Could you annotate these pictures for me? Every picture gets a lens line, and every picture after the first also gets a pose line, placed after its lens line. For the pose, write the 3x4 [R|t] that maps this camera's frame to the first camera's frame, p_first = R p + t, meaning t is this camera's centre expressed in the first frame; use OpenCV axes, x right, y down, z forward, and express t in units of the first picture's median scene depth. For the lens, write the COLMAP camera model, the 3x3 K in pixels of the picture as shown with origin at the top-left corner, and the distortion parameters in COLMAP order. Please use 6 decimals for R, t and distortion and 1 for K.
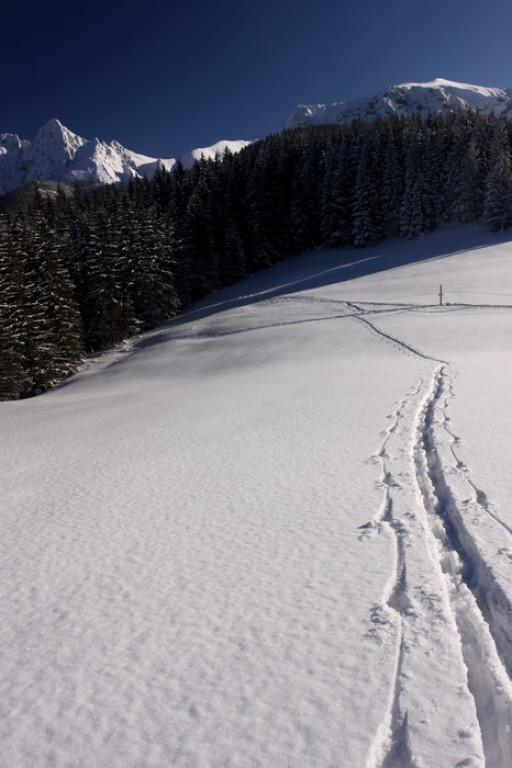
lens RADIAL K [[577.7, 0, 270.1], [0, 577.7, 381.4], [0, 0, 1]] dist [-0.085489, 0.056083]
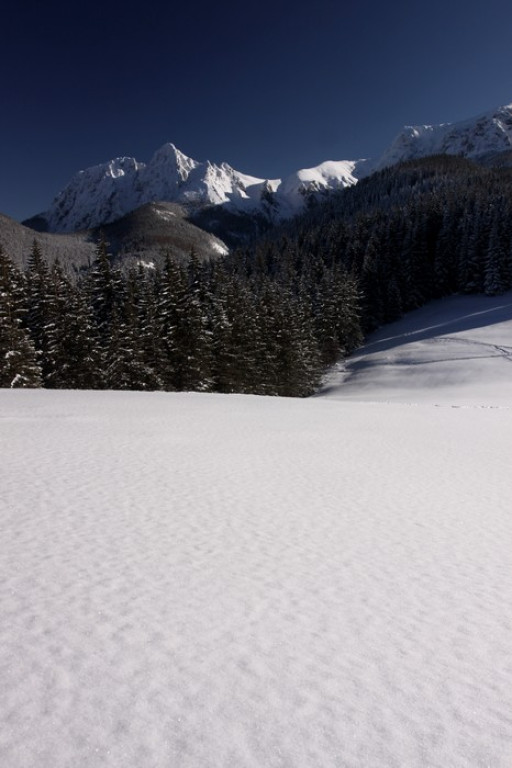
lens RADIAL K [[608.1, 0, 261.8], [0, 608.1, 383.9], [0, 0, 1]] dist [-0.088866, 0.061606]
pose [[0.988045, 0.039202, -0.149095, -0.135209], [-0.042859, 0.998852, -0.021394, 0.015819], [0.148086, 0.027528, 0.988591, -0.390428]]
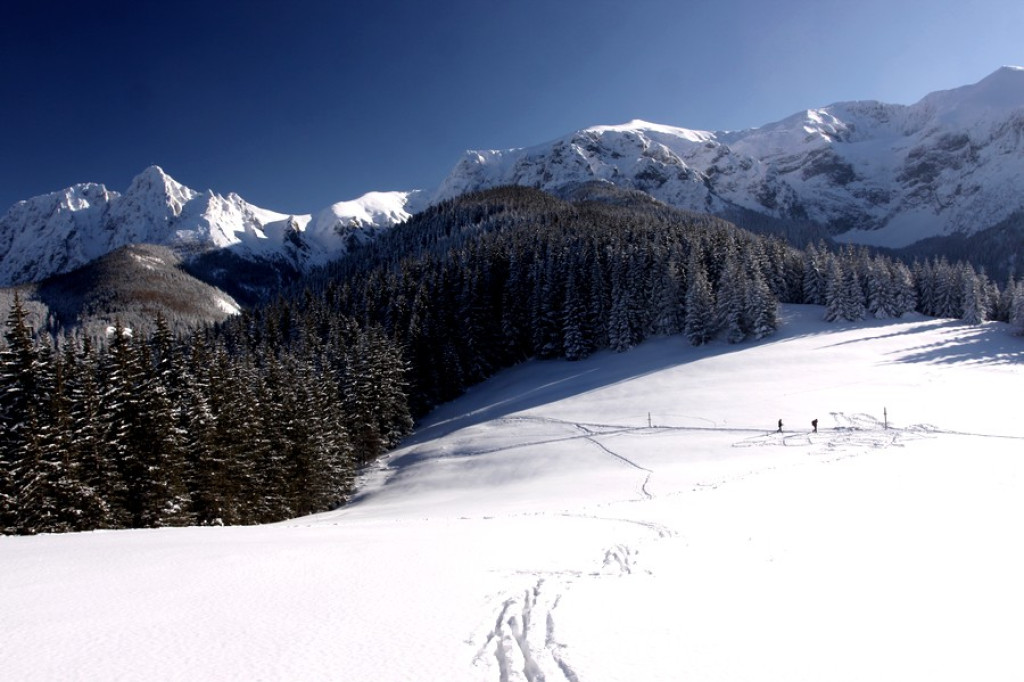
lens RADIAL K [[810.8, 0, 510.3], [0, 810.8, 344.2], [0, 0, 1]] dist [-0.088866, 0.061606]
pose [[0.993833, -0.017499, 0.109497, -0.106663], [0.038097, 0.981246, -0.188959, 0.009782], [-0.104137, 0.191965, 0.975861, -0.393091]]
